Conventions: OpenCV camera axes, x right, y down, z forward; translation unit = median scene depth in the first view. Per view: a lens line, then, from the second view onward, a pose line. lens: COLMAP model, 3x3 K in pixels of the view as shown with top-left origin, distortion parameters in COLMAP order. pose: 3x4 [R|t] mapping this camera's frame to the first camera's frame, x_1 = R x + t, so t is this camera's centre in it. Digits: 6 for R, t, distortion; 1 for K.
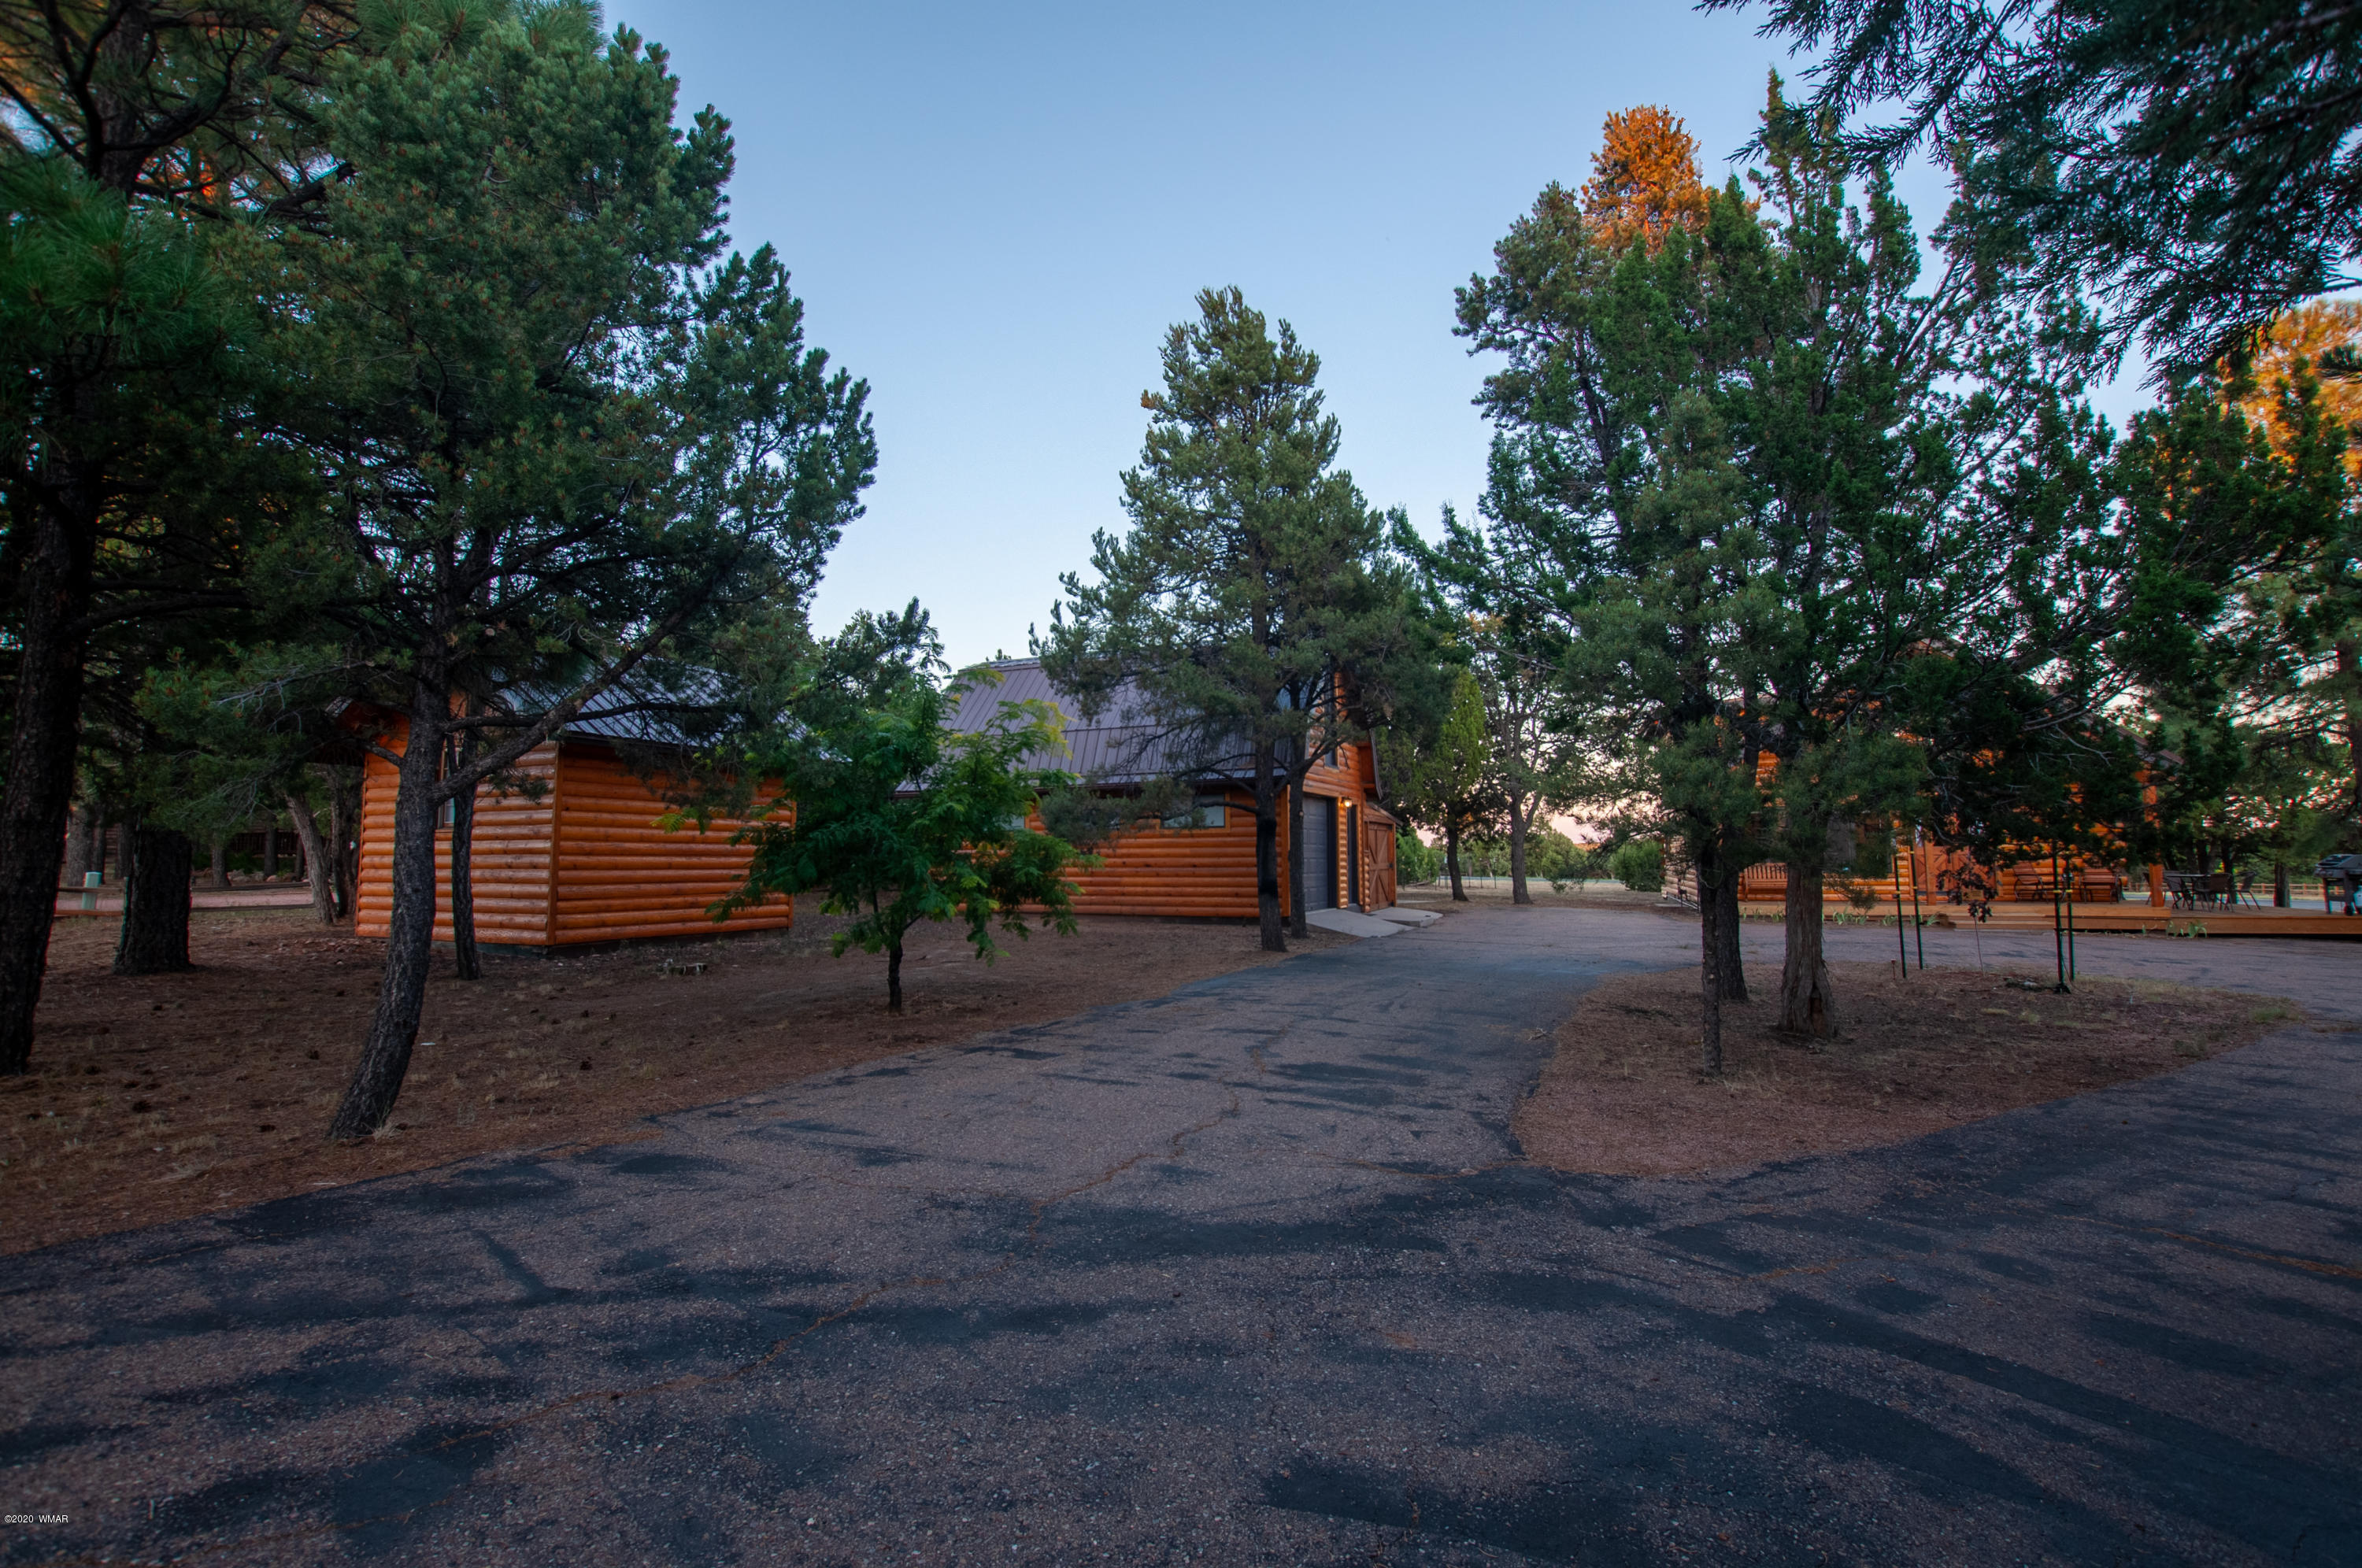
lens RADIAL K [[1070.4, 0, 1181.0], [0, 1070.4, 784.0], [0, 0, 1]] dist [-0.029876, -0.000230]
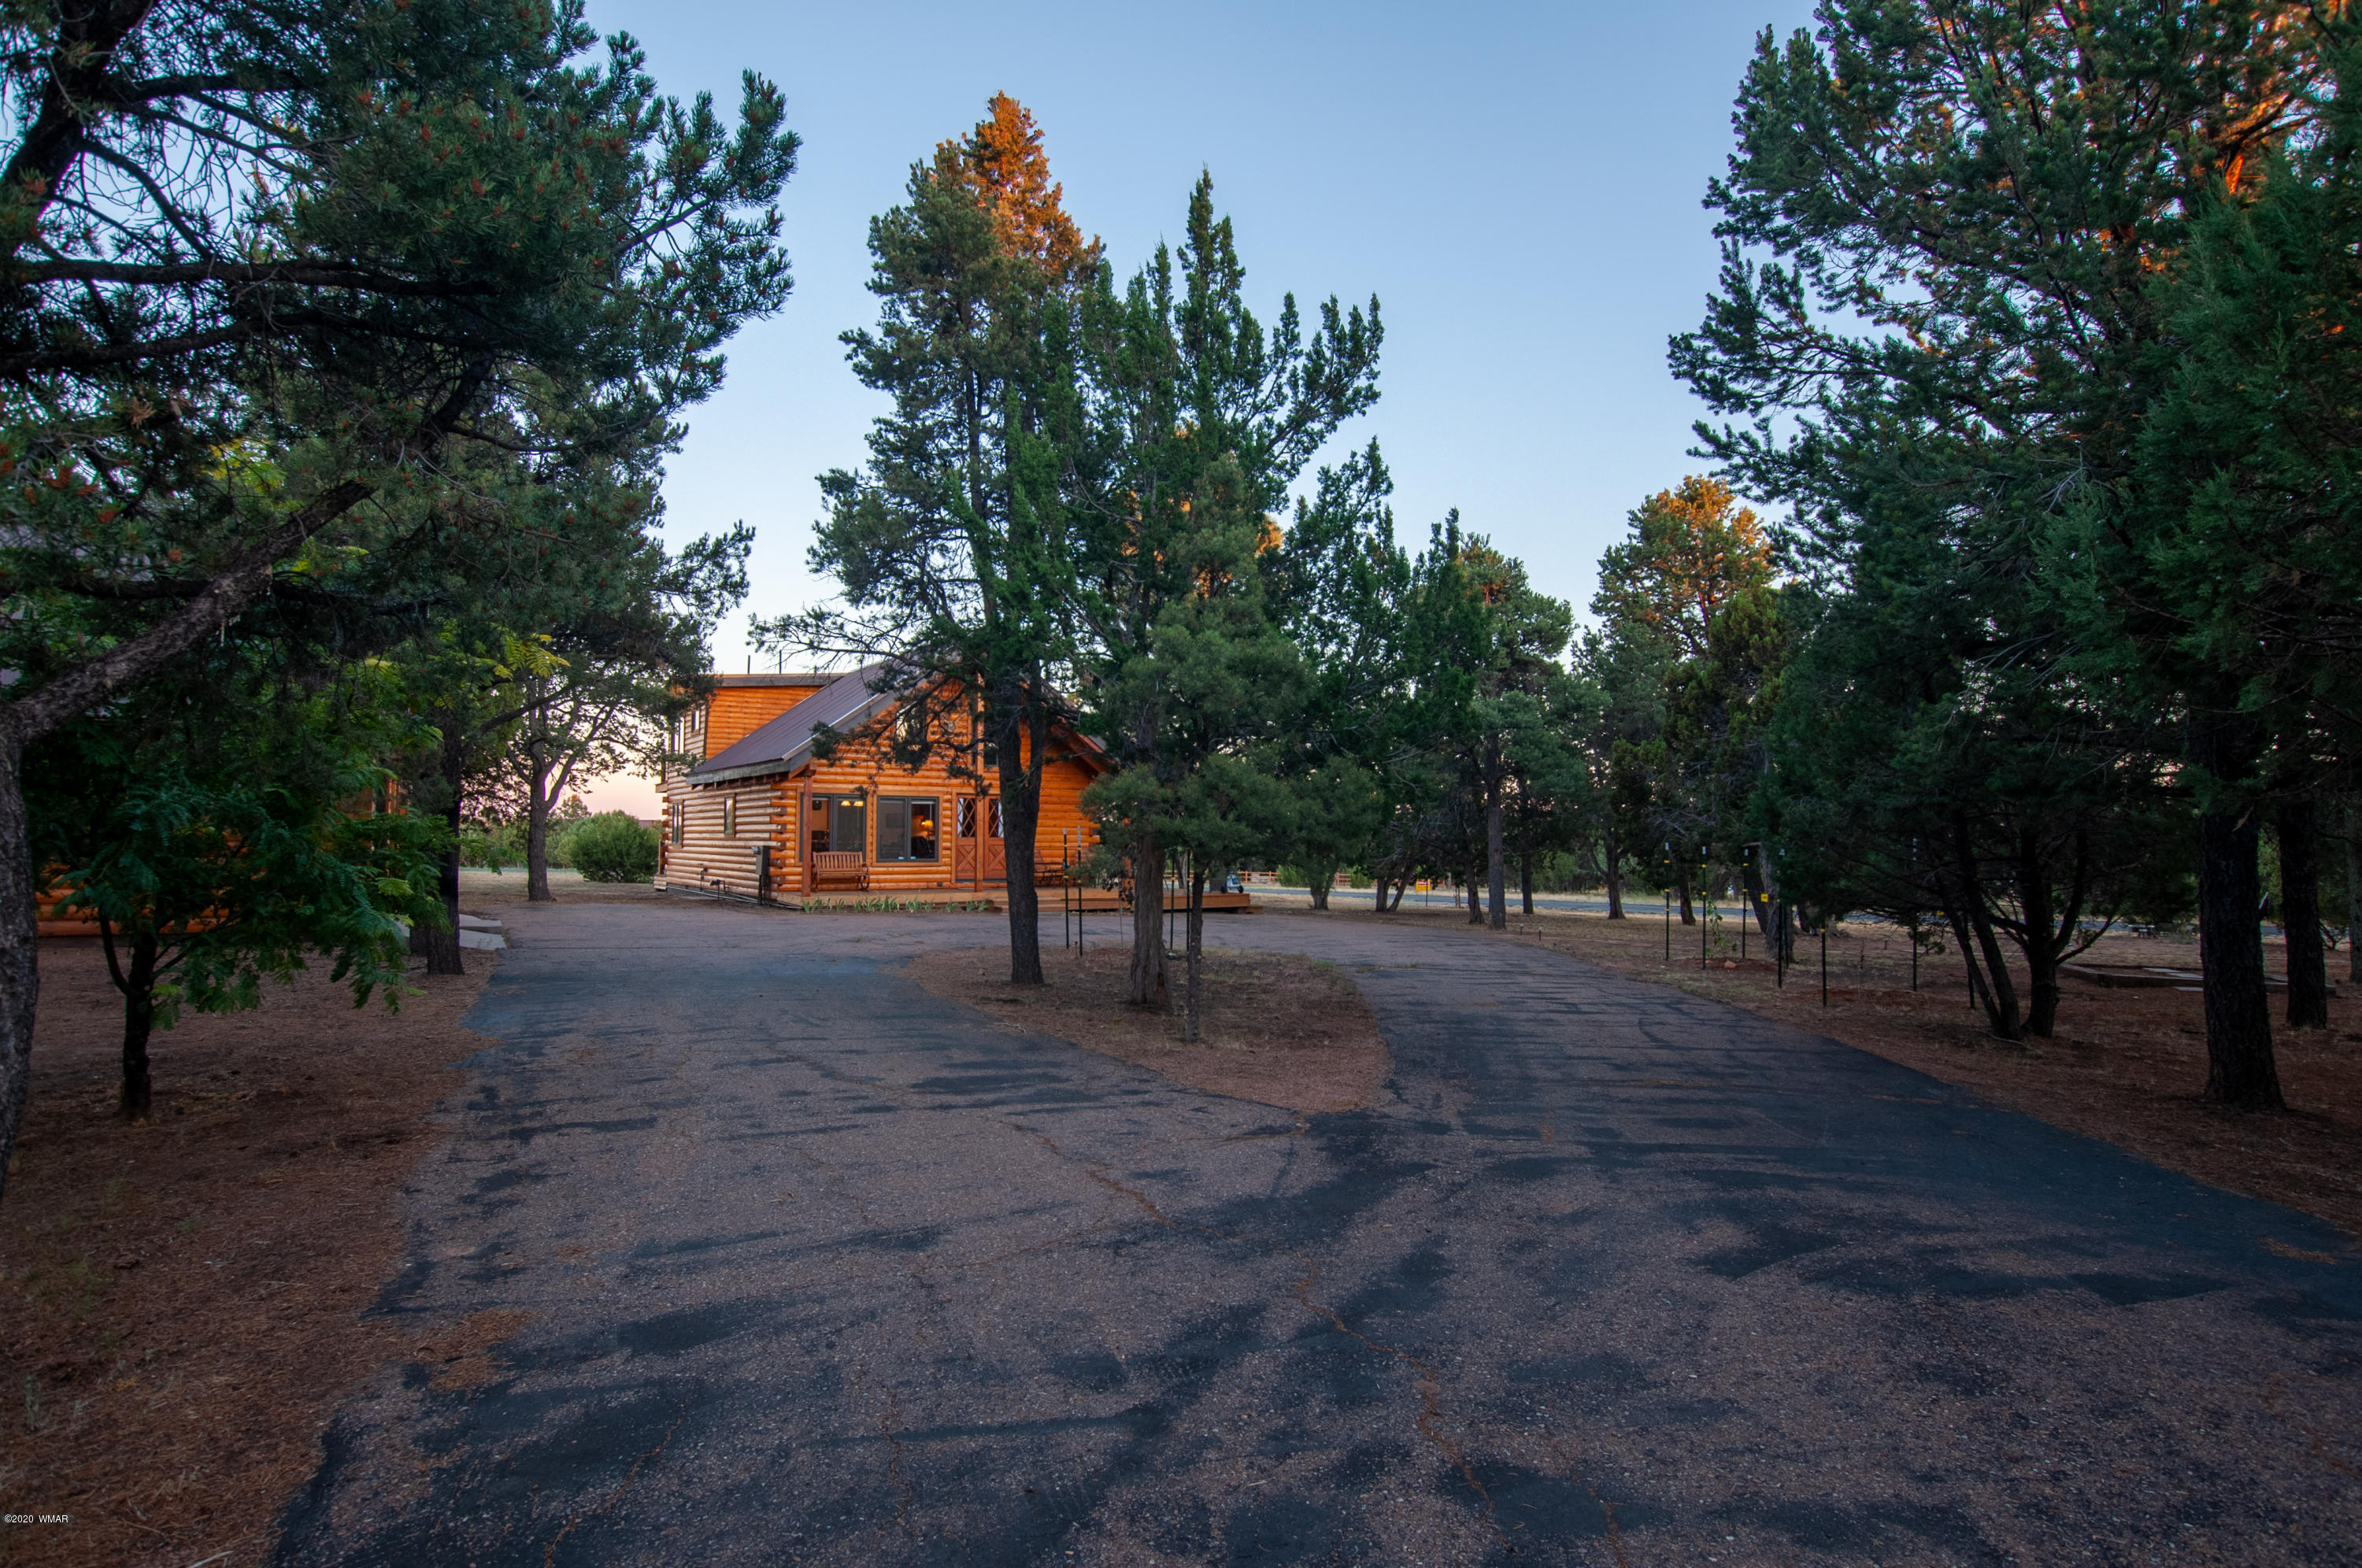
lens RADIAL K [[1295.2, 0, 1181.0], [0, 1295.2, 784.0], [0, 0, 1]] dist [-0.021924, 0.000358]
pose [[0.566763, 0.044470, 0.822680, -1.118326], [-0.066565, 0.997749, -0.008075, 0.007277], [-0.821187, -0.050185, 0.568448, 0.347094]]
